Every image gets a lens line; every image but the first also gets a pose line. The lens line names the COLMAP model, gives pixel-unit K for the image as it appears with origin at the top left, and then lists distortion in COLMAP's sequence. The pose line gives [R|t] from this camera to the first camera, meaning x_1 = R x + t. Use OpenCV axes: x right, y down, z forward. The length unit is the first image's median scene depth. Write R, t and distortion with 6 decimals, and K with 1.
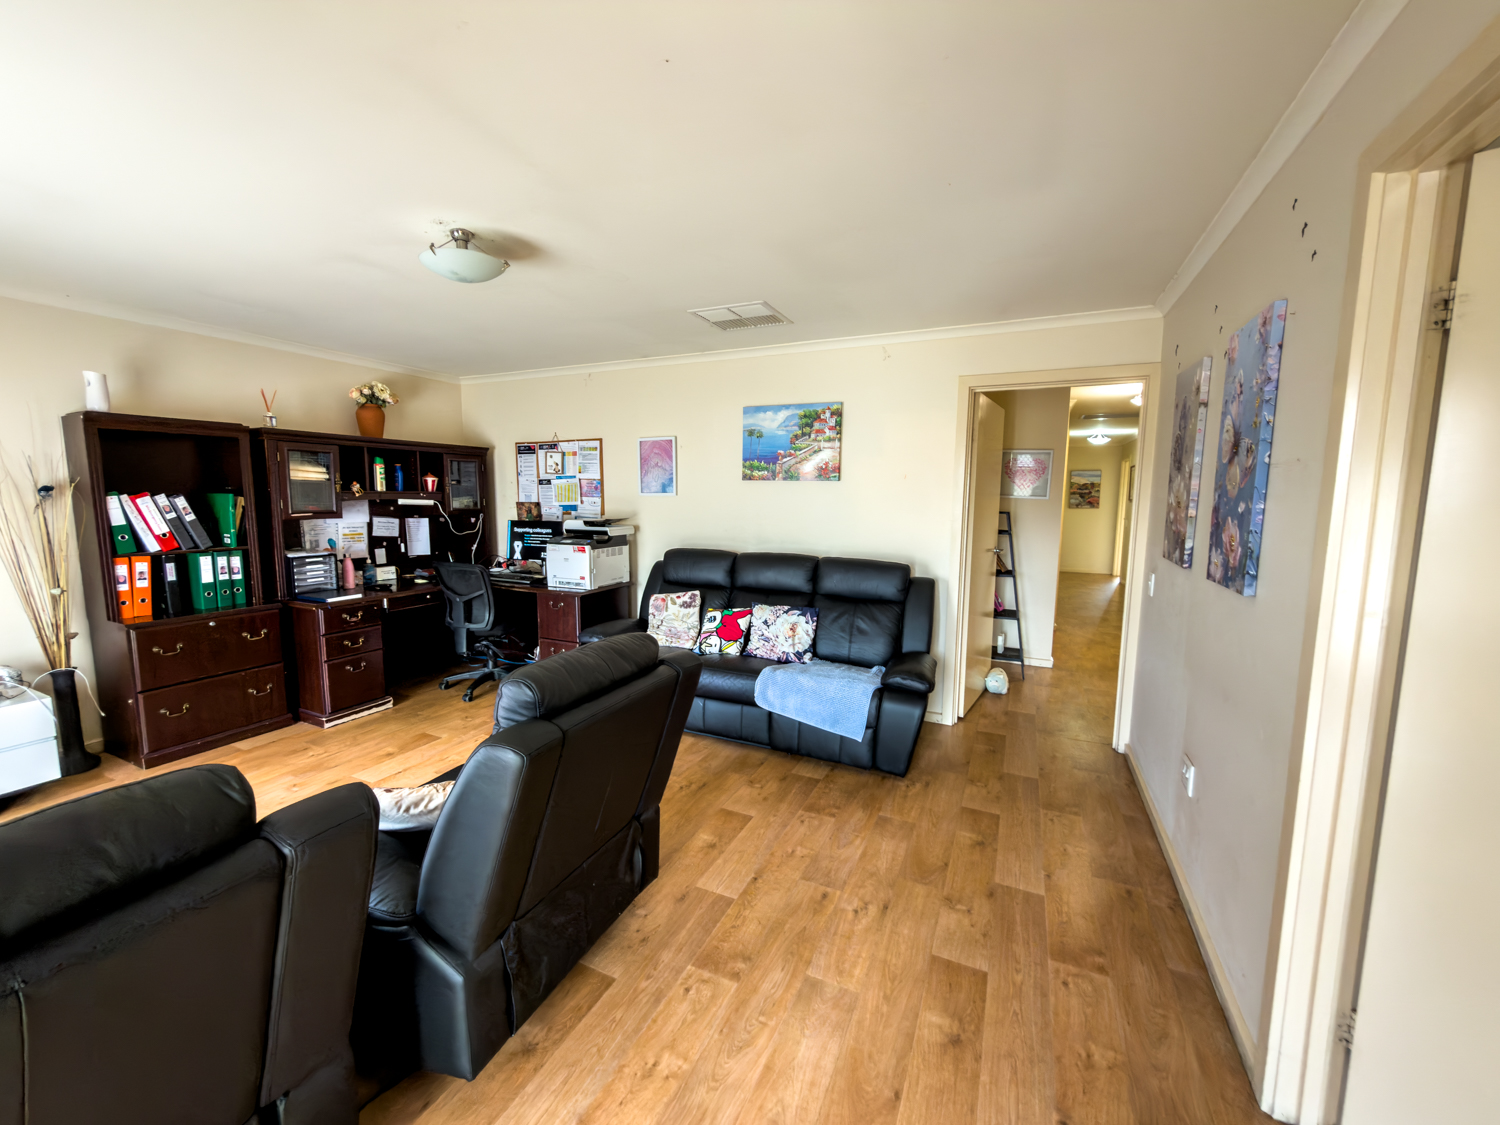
lens RADIAL K [[588.3, 0, 750.0], [0, 588.3, 562.5], [0, 0, 1]] dist [-0.000801, -0.000002]
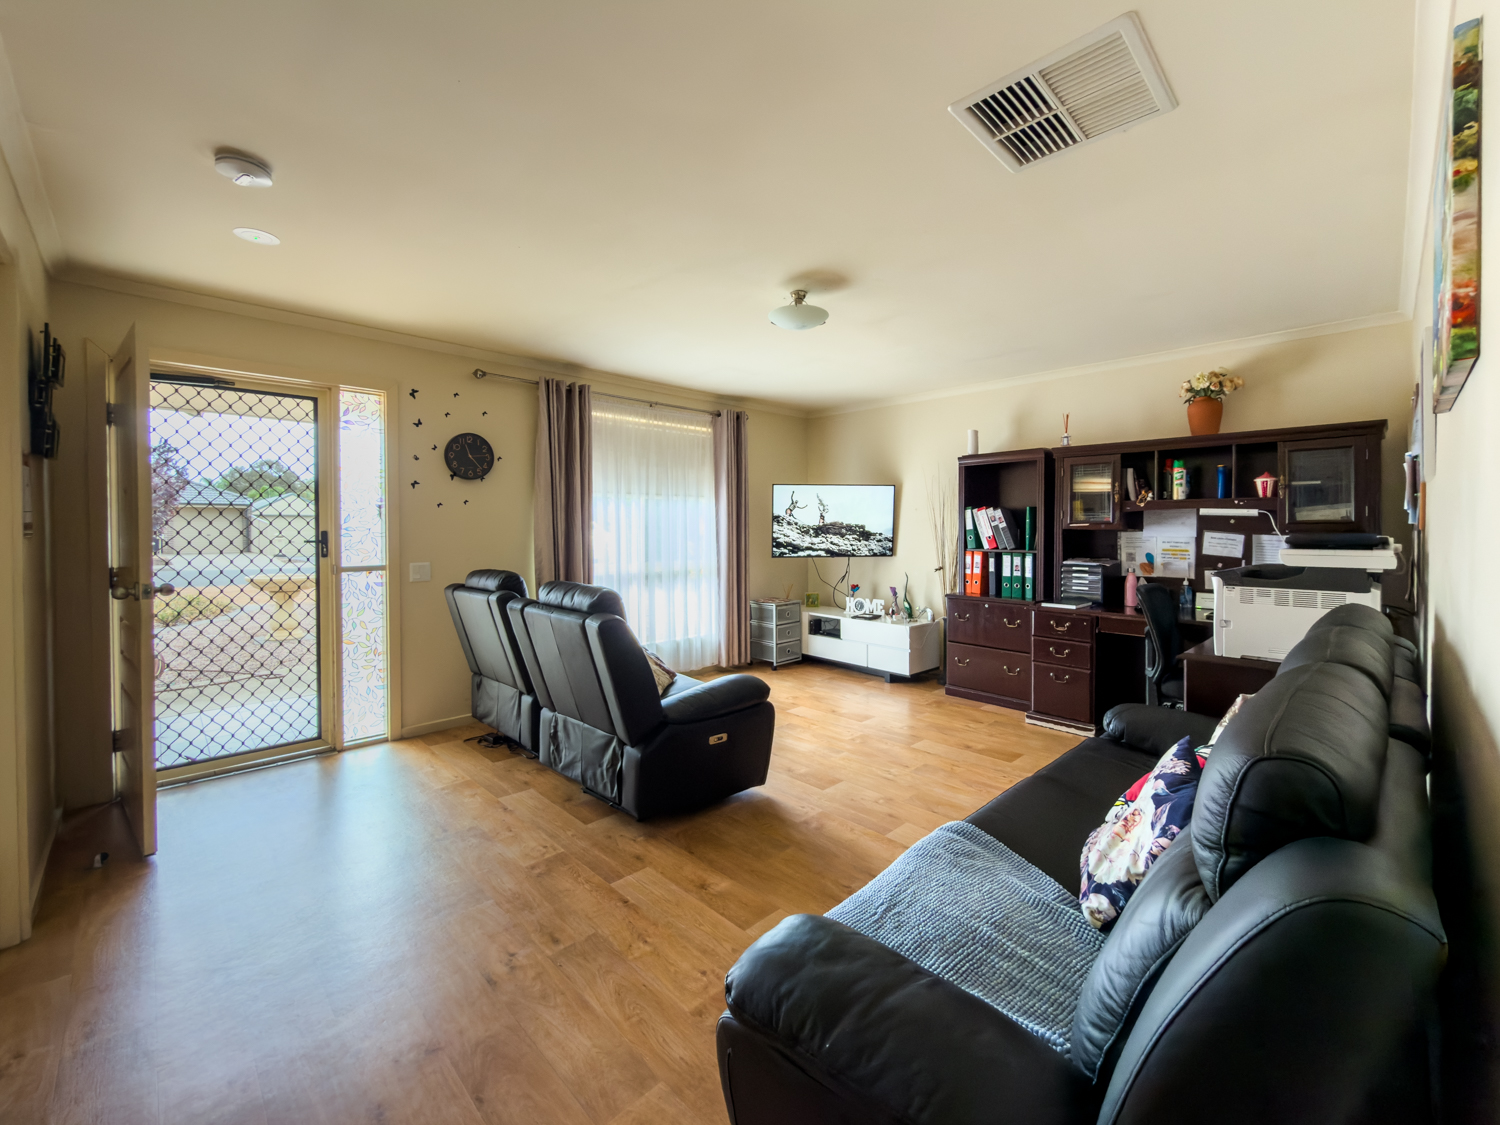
lens RADIAL K [[621.9, 0, 745.6], [0, 621.9, 532.8], [0, 0, 1]] dist [0.000274, 0.000093]
pose [[-0.359455, 0.003617, -0.933155, 0.558862], [-0.110401, 0.992805, 0.046374, -0.060646], [0.926609, 0.119690, -0.356469, 0.969554]]
